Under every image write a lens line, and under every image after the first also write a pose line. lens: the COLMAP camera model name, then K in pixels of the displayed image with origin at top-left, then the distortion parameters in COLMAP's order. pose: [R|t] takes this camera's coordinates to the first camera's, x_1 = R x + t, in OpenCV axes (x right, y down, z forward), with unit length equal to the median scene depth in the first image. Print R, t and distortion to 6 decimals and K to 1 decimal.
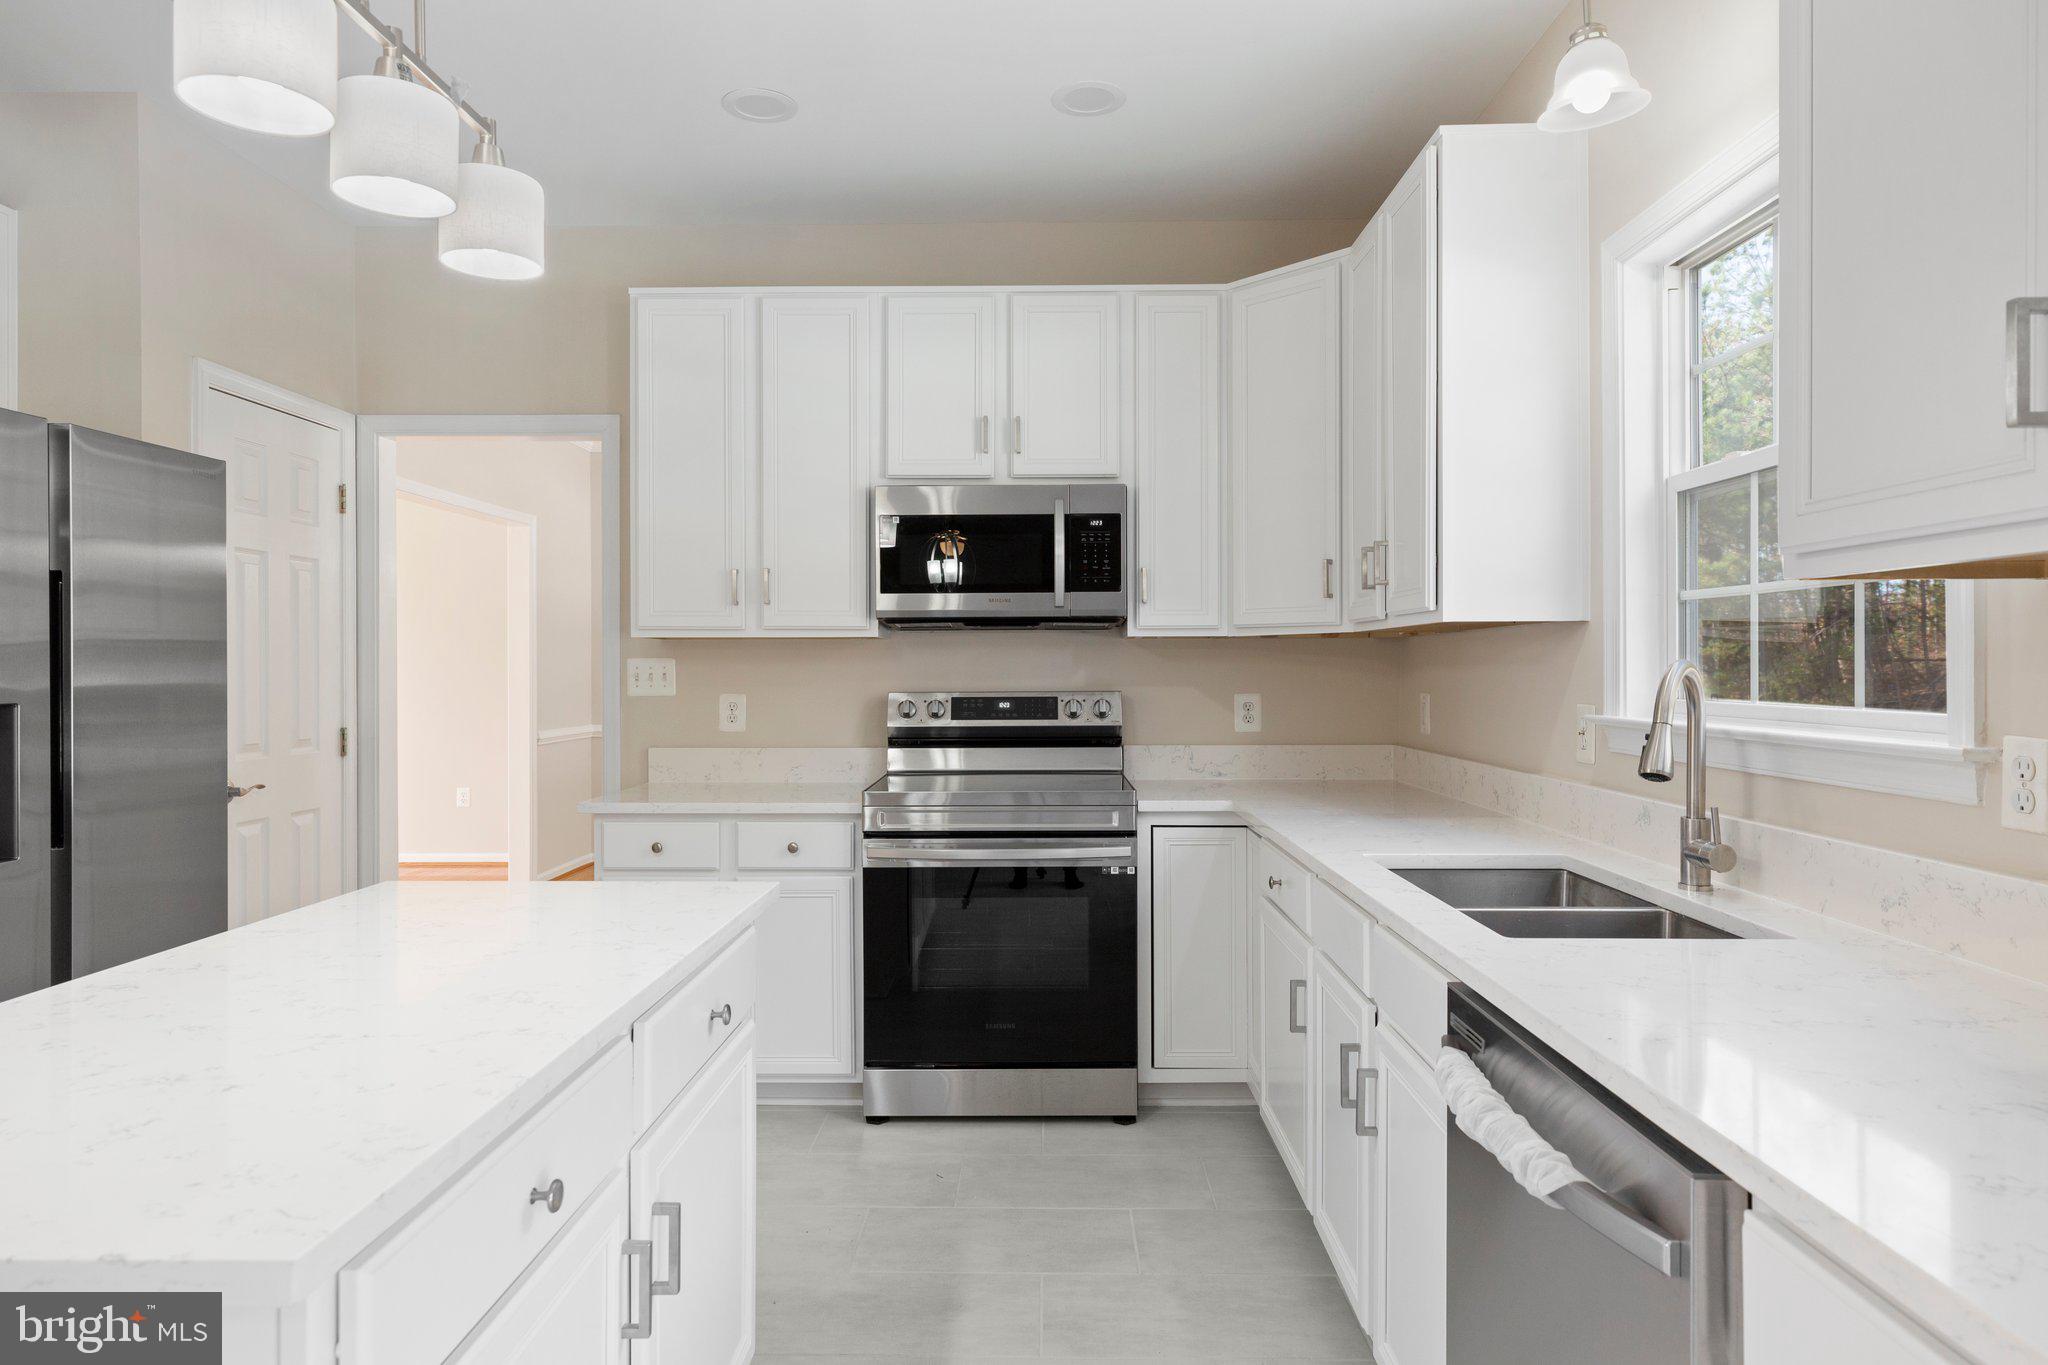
lens RADIAL K [[1282.3, 0, 1026.4], [0, 1282.3, 667.2], [0, 0, 1]] dist [0.010383, 0.000735]
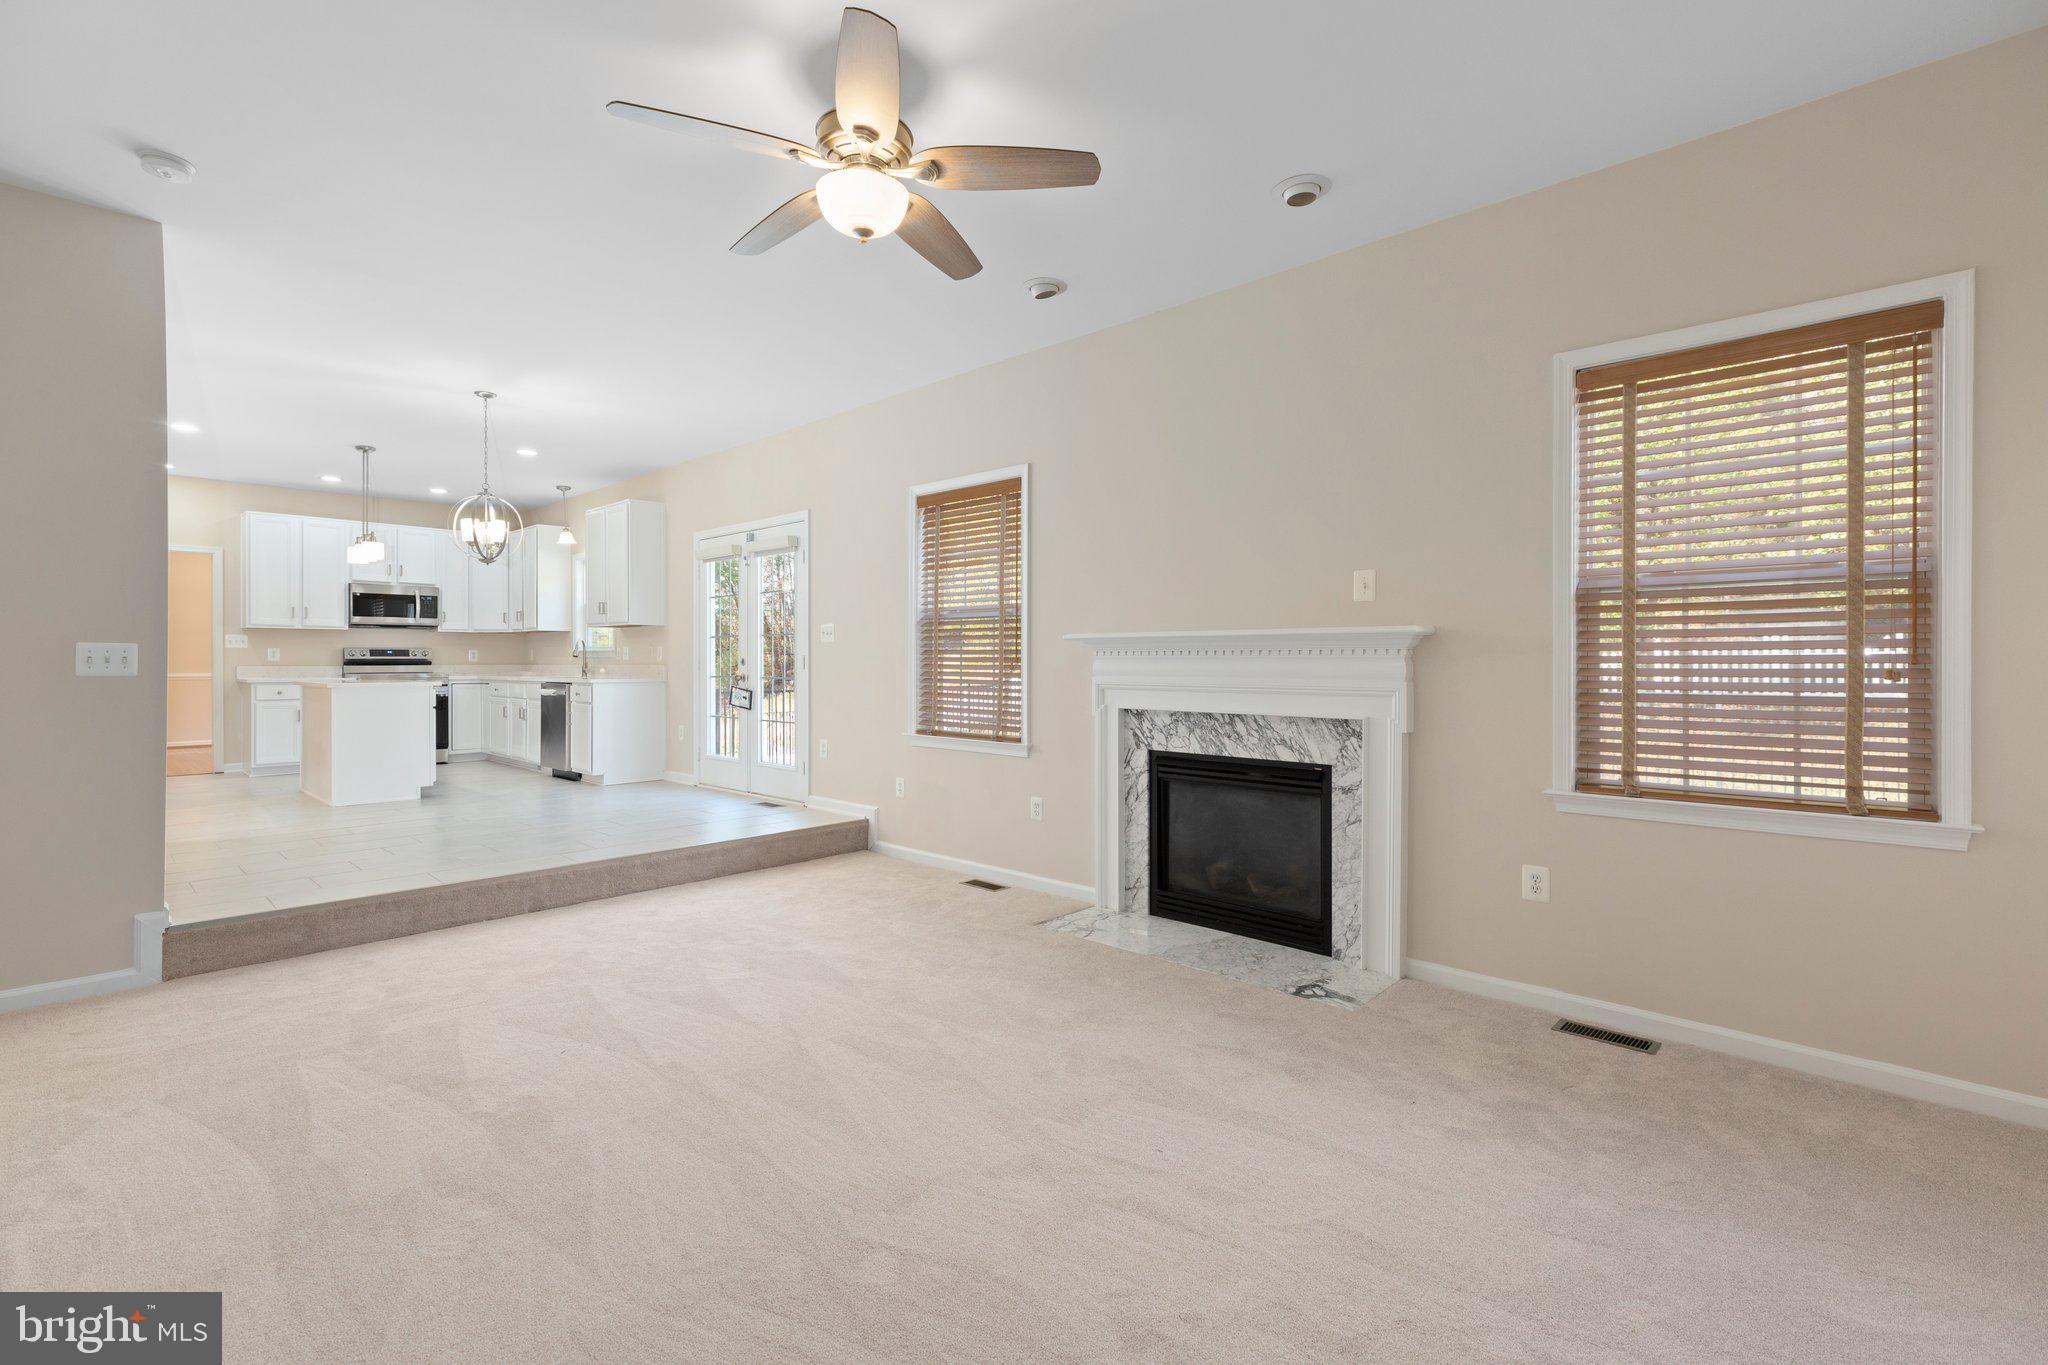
lens RADIAL K [[932.6, 0, 1027.2], [0, 932.6, 663.7], [0, 0, 1]] dist [0.002109, 0.000245]
pose [[0.687779, -0.001223, 0.725919, -0.658218], [-0.004334, 0.999974, 0.005791, 0.041560], [-0.725907, -0.007129, 0.687756, -1.879435]]
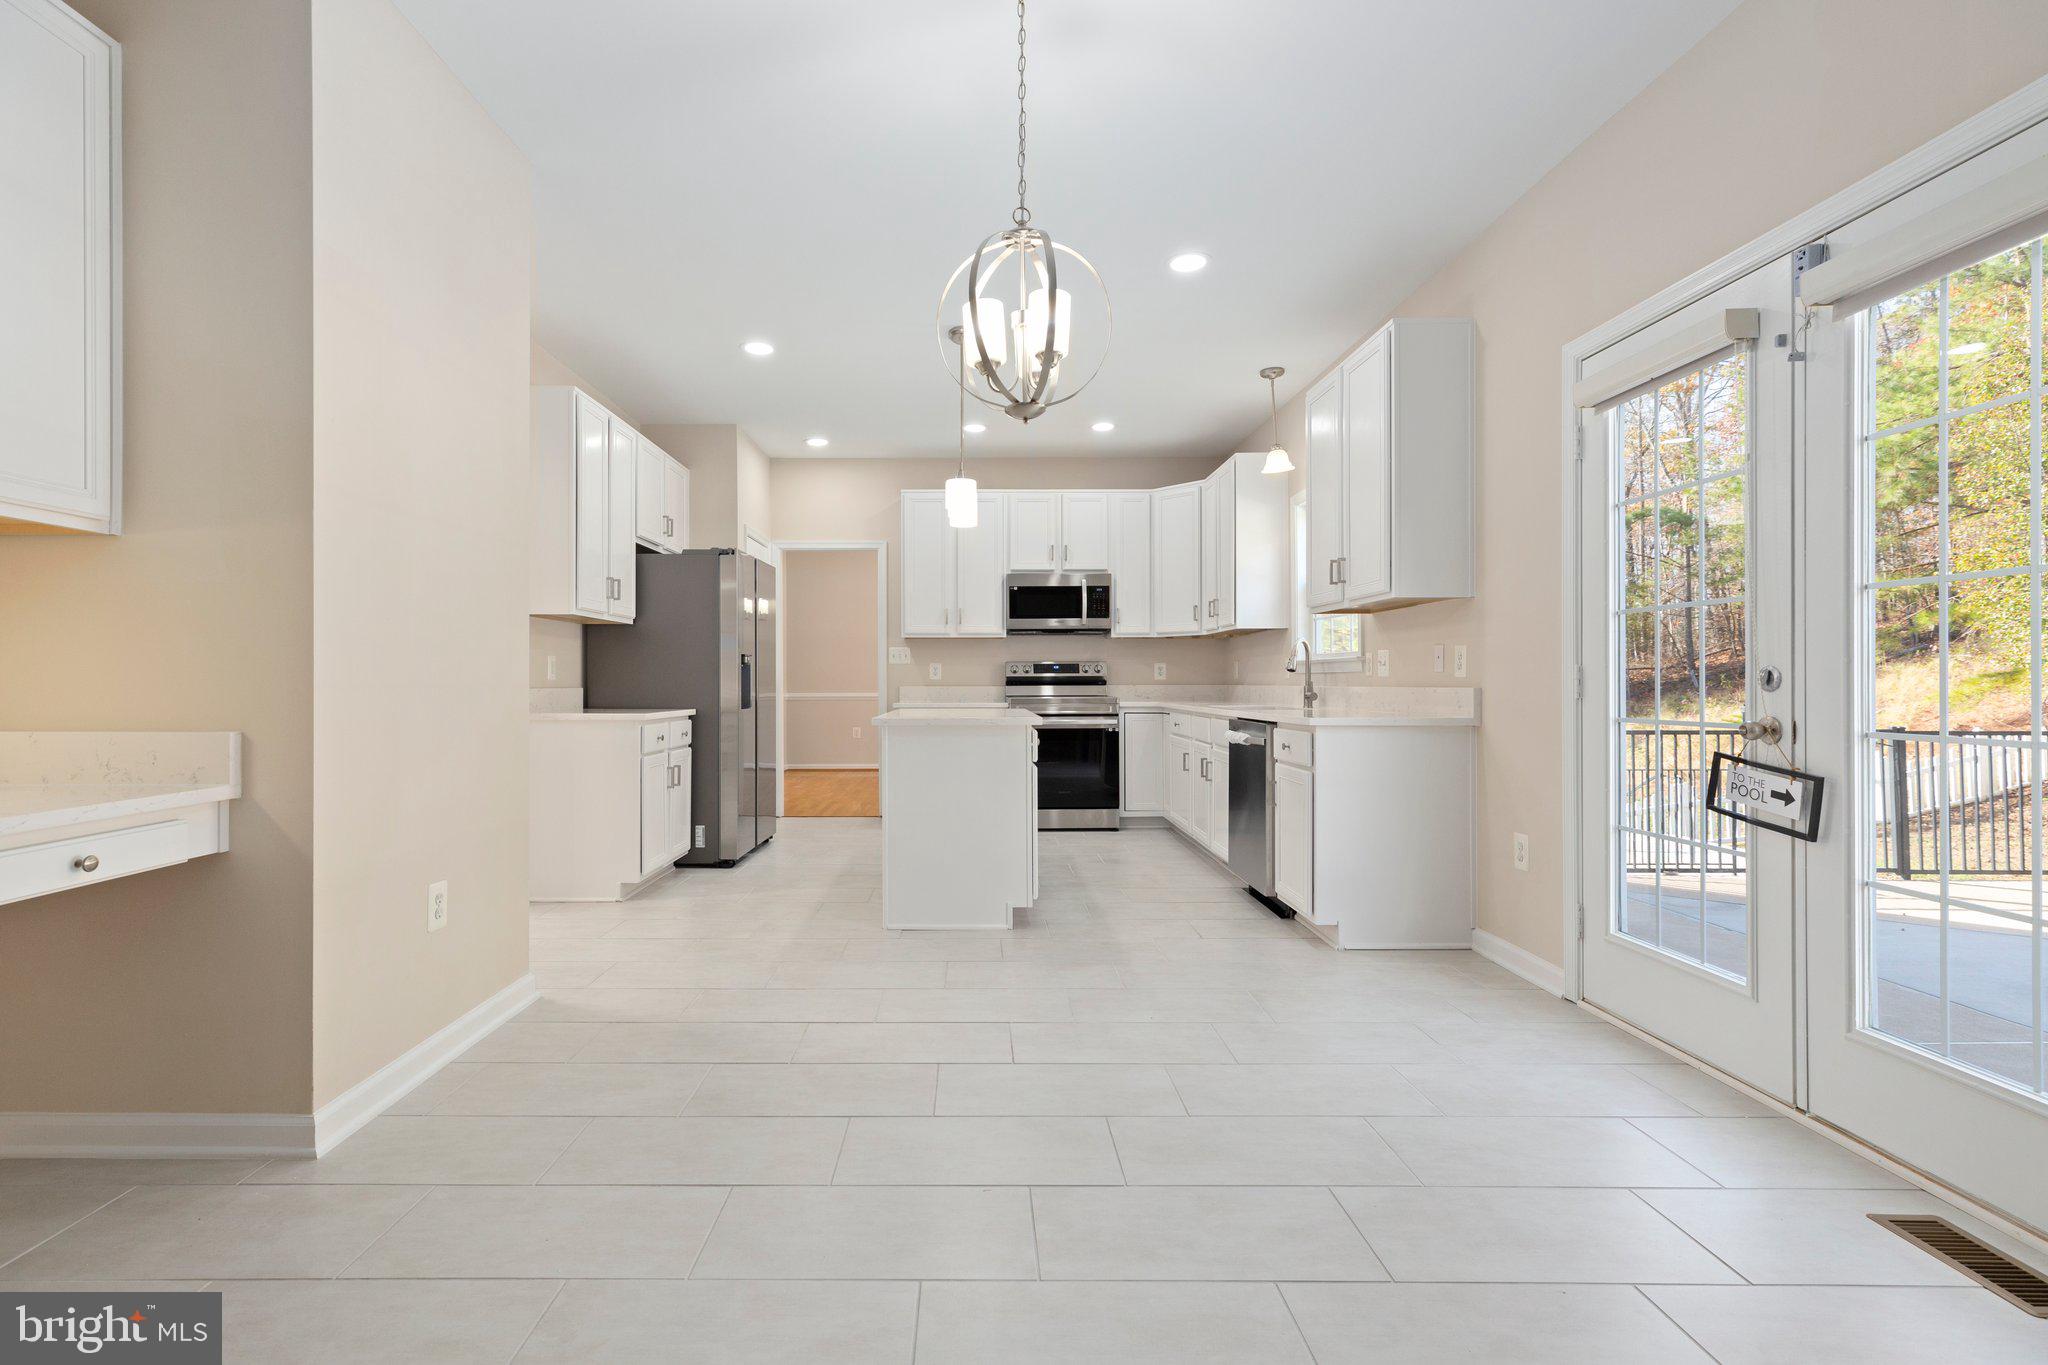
lens RADIAL K [[932.6, 0, 968.9], [0, 932.6, 667.8], [0, 0, 1]] dist [0.002109, 0.000245]
pose [[0.999984, 0.001580, -0.005460, -0.178903], [-0.001630, 0.999958, -0.009012, 0.050138], [0.005445, 0.009021, 0.999944, -0.743567]]
